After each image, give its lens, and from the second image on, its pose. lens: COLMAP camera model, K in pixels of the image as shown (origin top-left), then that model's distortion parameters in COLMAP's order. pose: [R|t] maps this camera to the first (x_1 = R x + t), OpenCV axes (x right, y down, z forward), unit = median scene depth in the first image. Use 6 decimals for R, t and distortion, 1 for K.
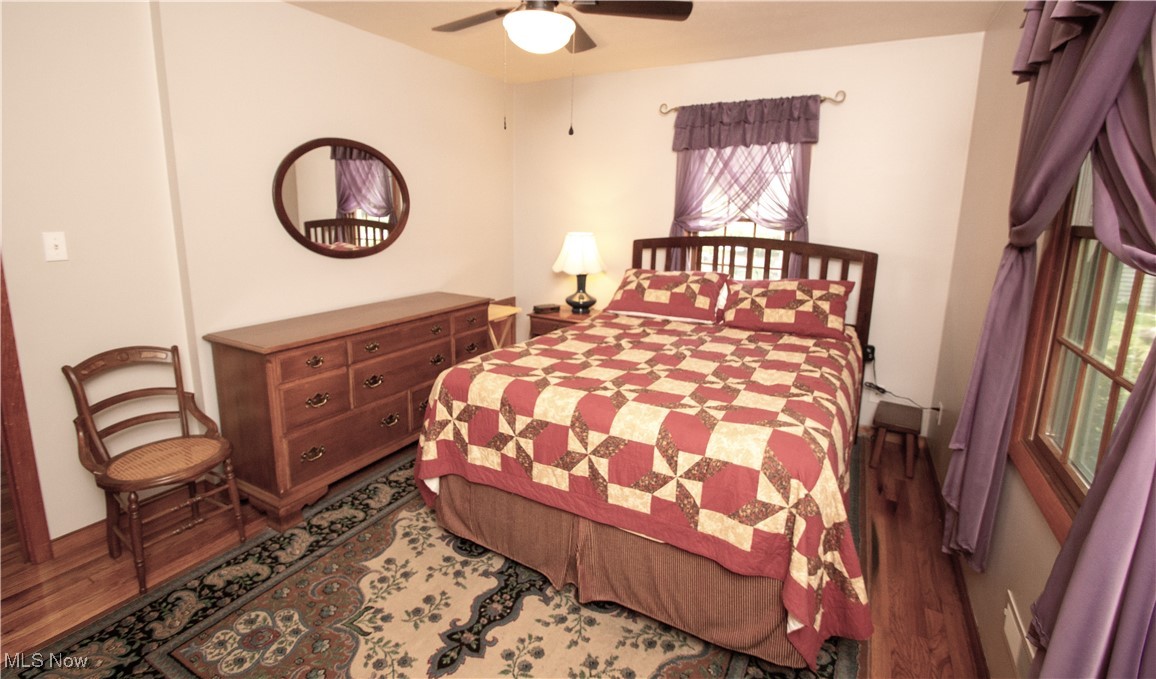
lens RADIAL K [[506.5, 0, 579.7], [0, 506.5, 336.6], [0, 0, 1]] dist [-0.008242, -0.000399]
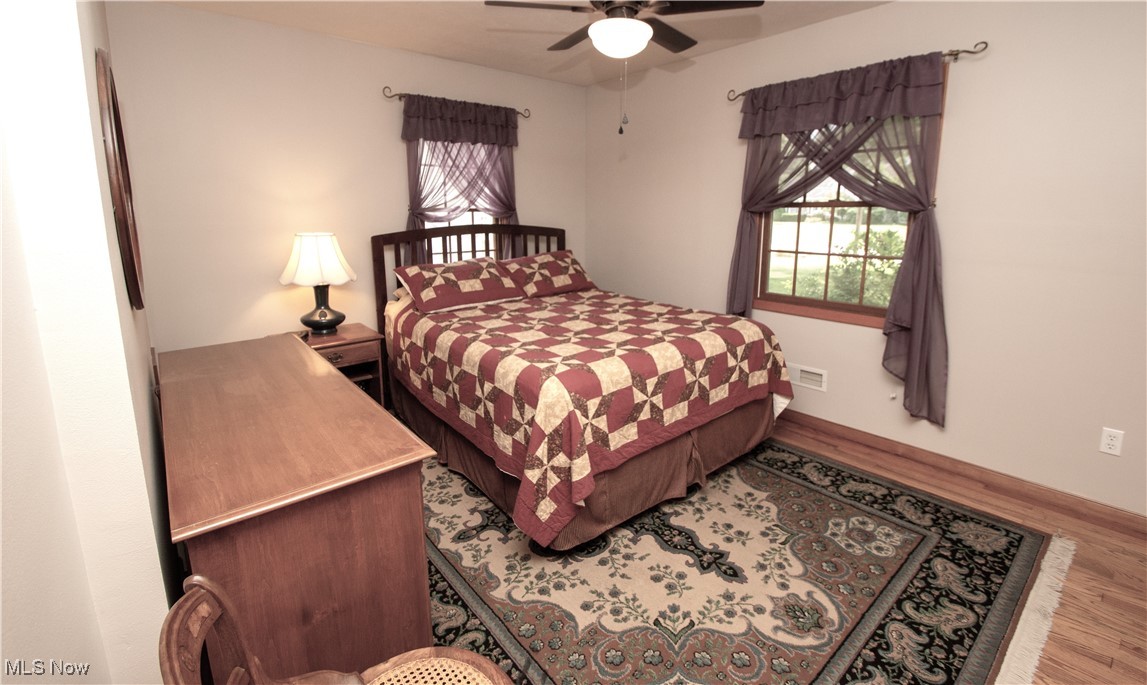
lens RADIAL K [[503.4, 0, 574.3], [0, 503.4, 345.9], [0, 0, 1]] dist [-0.000380, 0.000206]
pose [[0.351221, -0.270980, 0.896222, -1.129437], [0.244312, 0.950566, 0.191668, -0.169376], [-0.903856, 0.151640, 0.400063, 0.651641]]
